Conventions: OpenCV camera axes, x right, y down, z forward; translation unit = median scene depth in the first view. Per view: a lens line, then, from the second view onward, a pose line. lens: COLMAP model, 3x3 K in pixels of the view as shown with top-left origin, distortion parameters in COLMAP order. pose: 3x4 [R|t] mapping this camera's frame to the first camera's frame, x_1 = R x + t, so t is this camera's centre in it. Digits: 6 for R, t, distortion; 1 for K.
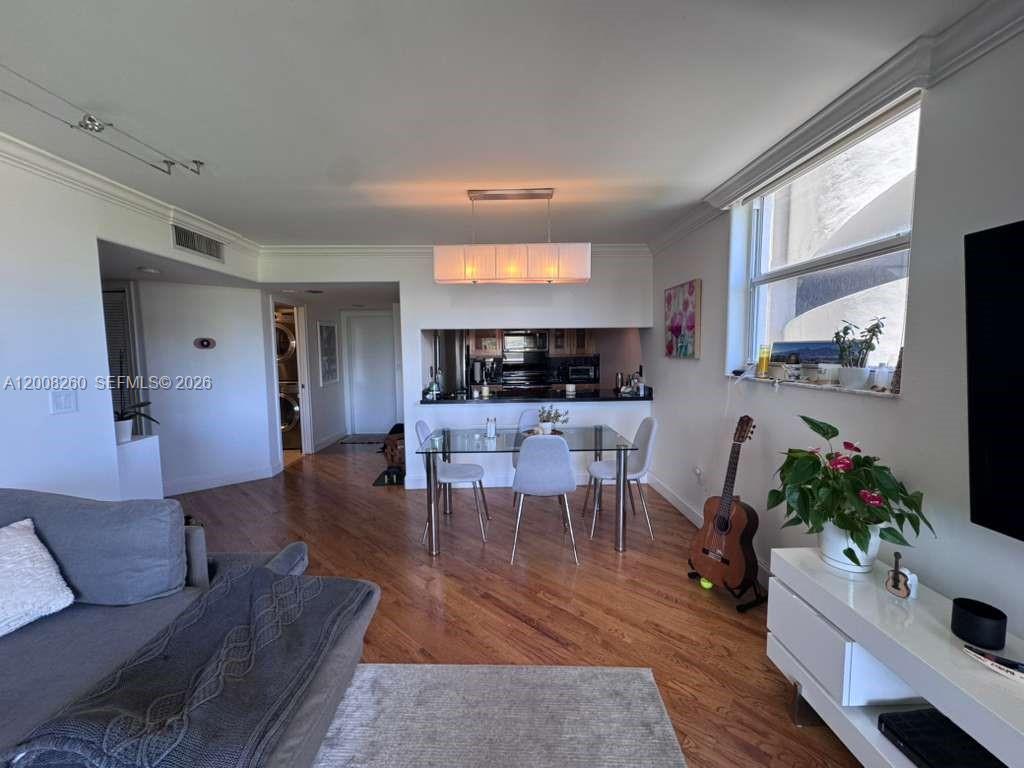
lens RADIAL K [[408.3, 0, 506.9], [0, 408.3, 382.2], [0, 0, 1]] dist [-0.004273, 0.001557]
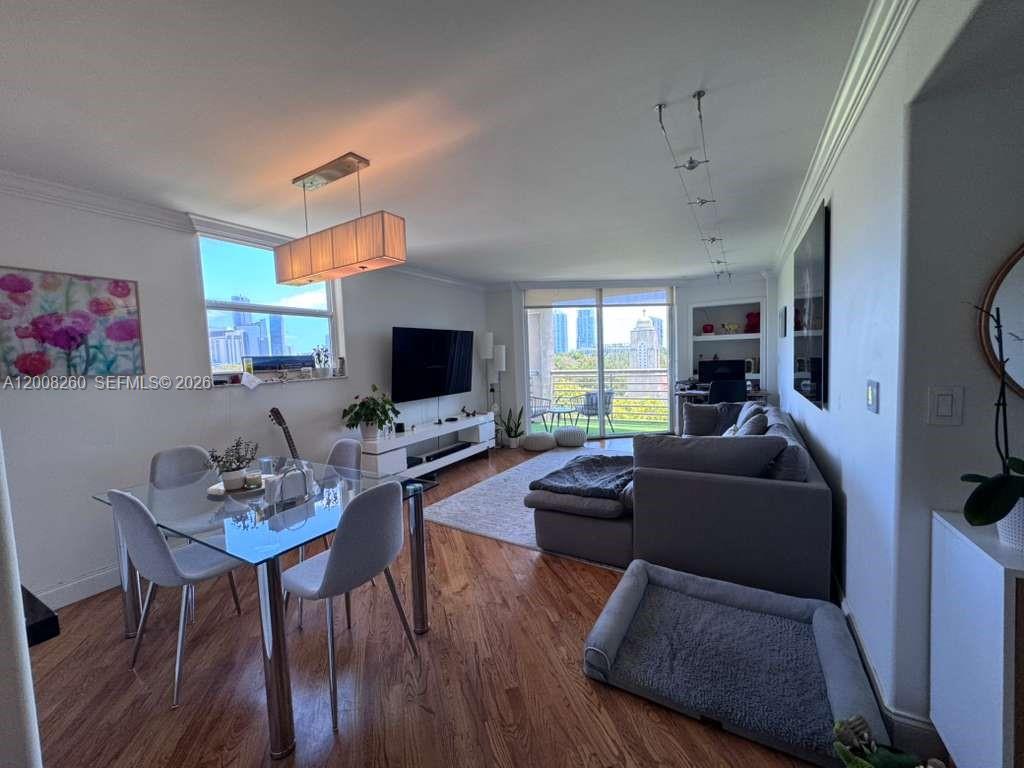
lens RADIAL K [[408.3, 0, 515.4], [0, 408.3, 384.2], [0, 0, 1]] dist [-0.004273, 0.001557]
pose [[-0.867357, 0.007882, 0.497624, -0.829148], [0.085111, 0.987494, 0.132706, -0.112869], [-0.490355, 0.157457, -0.857181, 1.783968]]
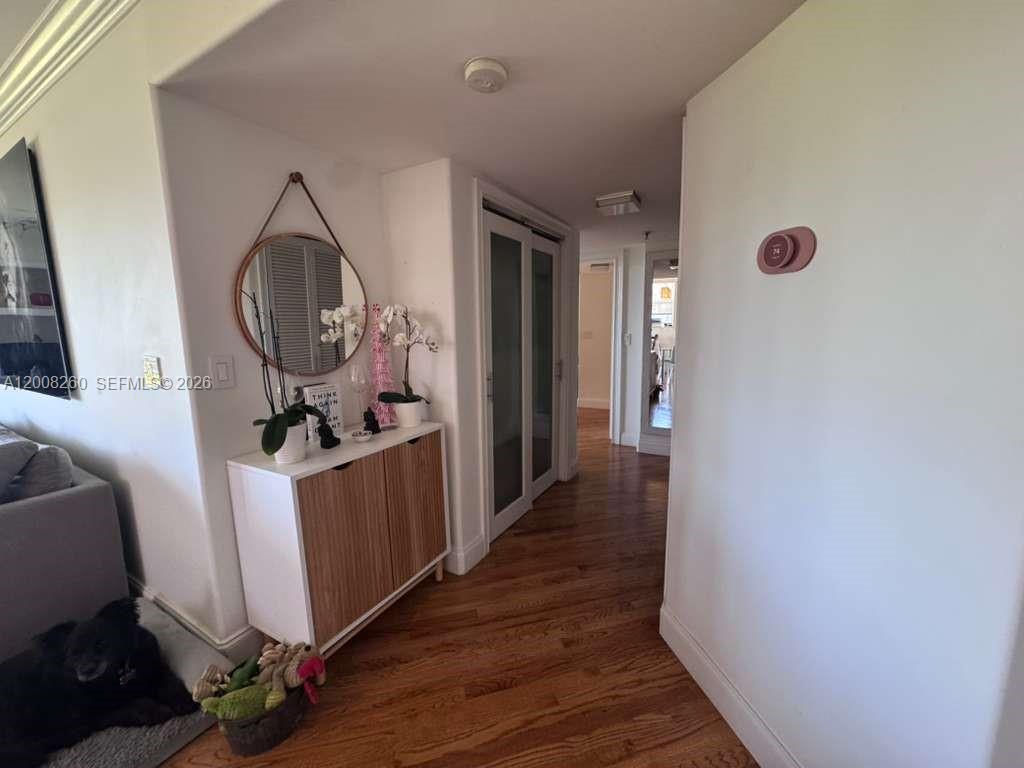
lens RADIAL K [[408.3, 0, 507.2], [0, 408.3, 385.2], [0, 0, 1]] dist [-0.004273, 0.001557]
pose [[-0.505918, 0.143048, -0.850638, -0.723980], [-0.051721, 0.979348, 0.195454, -0.094184], [0.861030, 0.142880, -0.488071, 1.756733]]
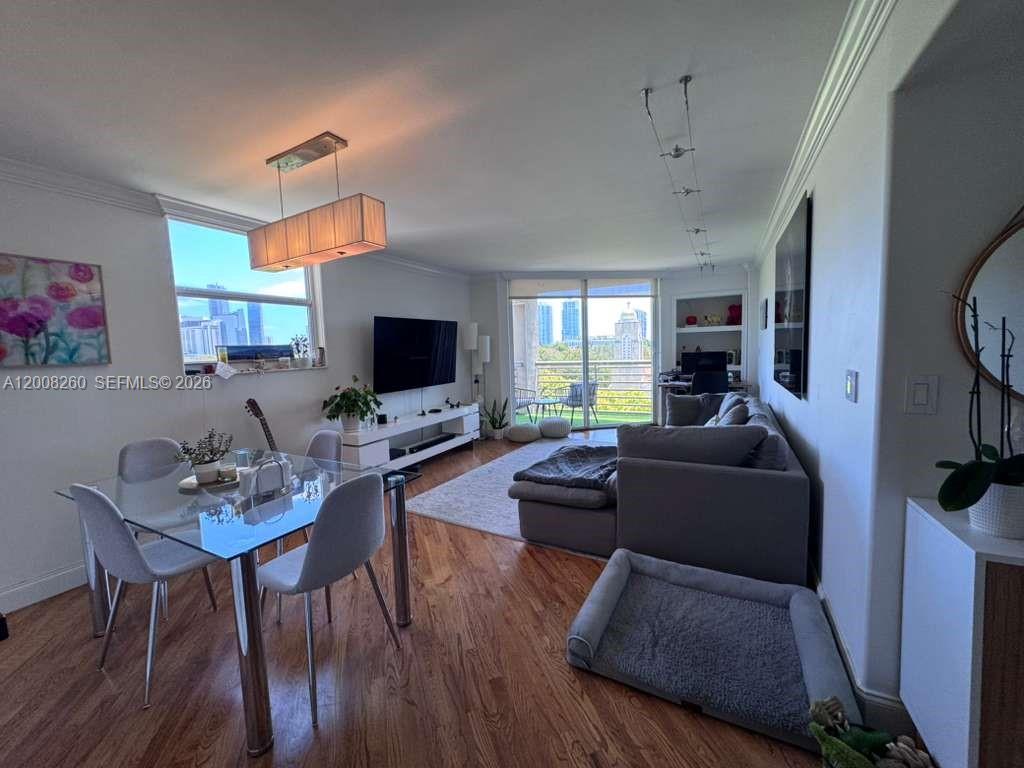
lens RADIAL K [[408.3, 0, 515.6], [0, 408.3, 384.7], [0, 0, 1]] dist [-0.004273, 0.001557]
pose [[-0.885050, -0.002929, 0.465487, -0.825976], [0.079177, 0.984462, 0.156736, -0.106650], [-0.458713, 0.175575, -0.871066, 1.772828]]
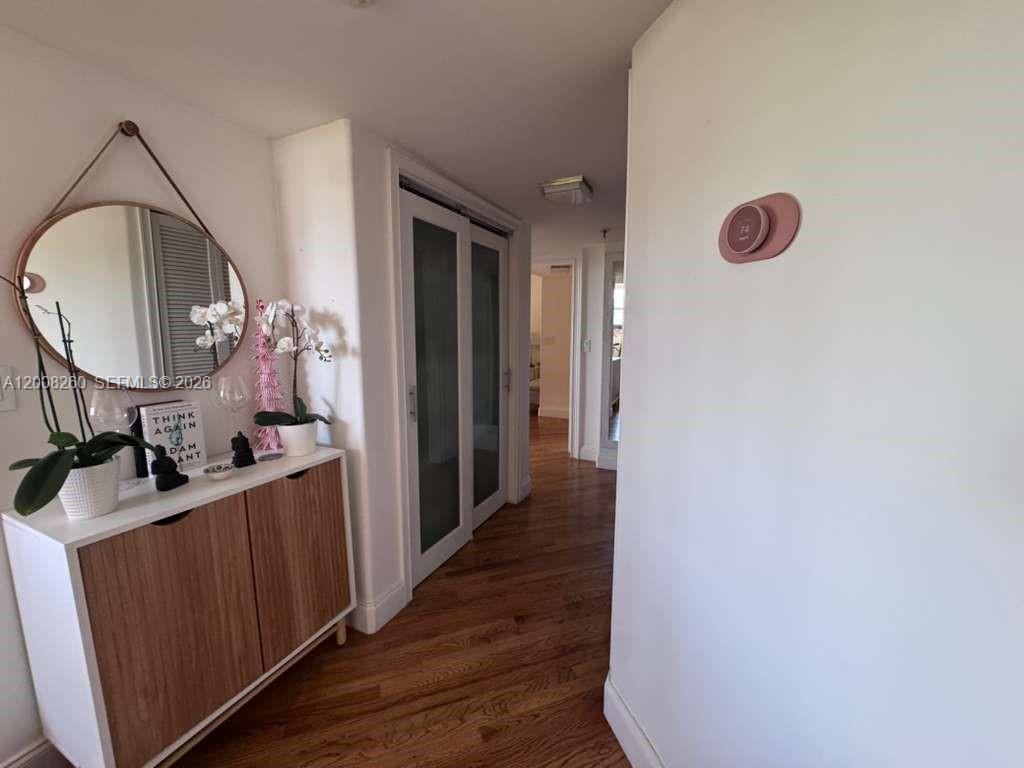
lens RADIAL K [[408.3, 0, 509.3], [0, 408.3, 383.4], [0, 0, 1]] dist [-0.004273, 0.001557]
pose [[-0.445985, 0.128340, -0.885791, -0.912205], [-0.070903, 0.981490, 0.177904, -0.093329], [0.892227, 0.142148, -0.428630, 1.762212]]
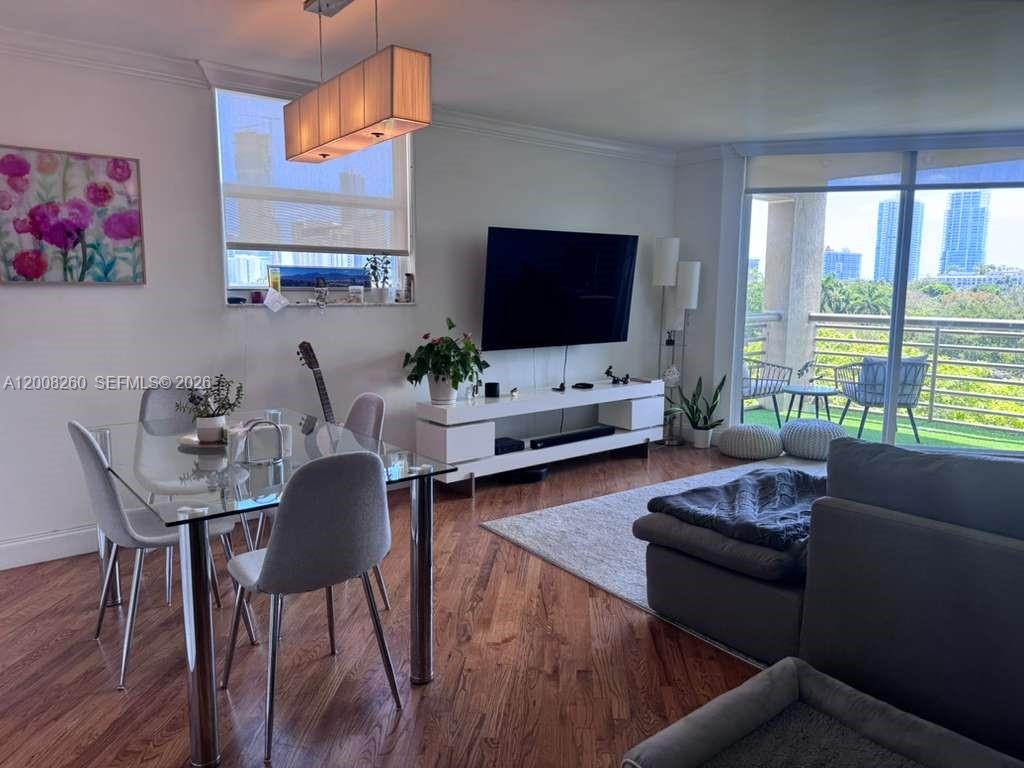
lens RADIAL K [[721.3, 0, 511.5], [0, 721.3, 388.8], [0, 0, 1]] dist [0.047442, -0.049523]
pose [[-0.626246, -0.105233, 0.772491, -1.072422], [0.063773, 0.980613, 0.185284, -0.096401], [-0.777013, 0.165298, -0.607394, 1.687384]]
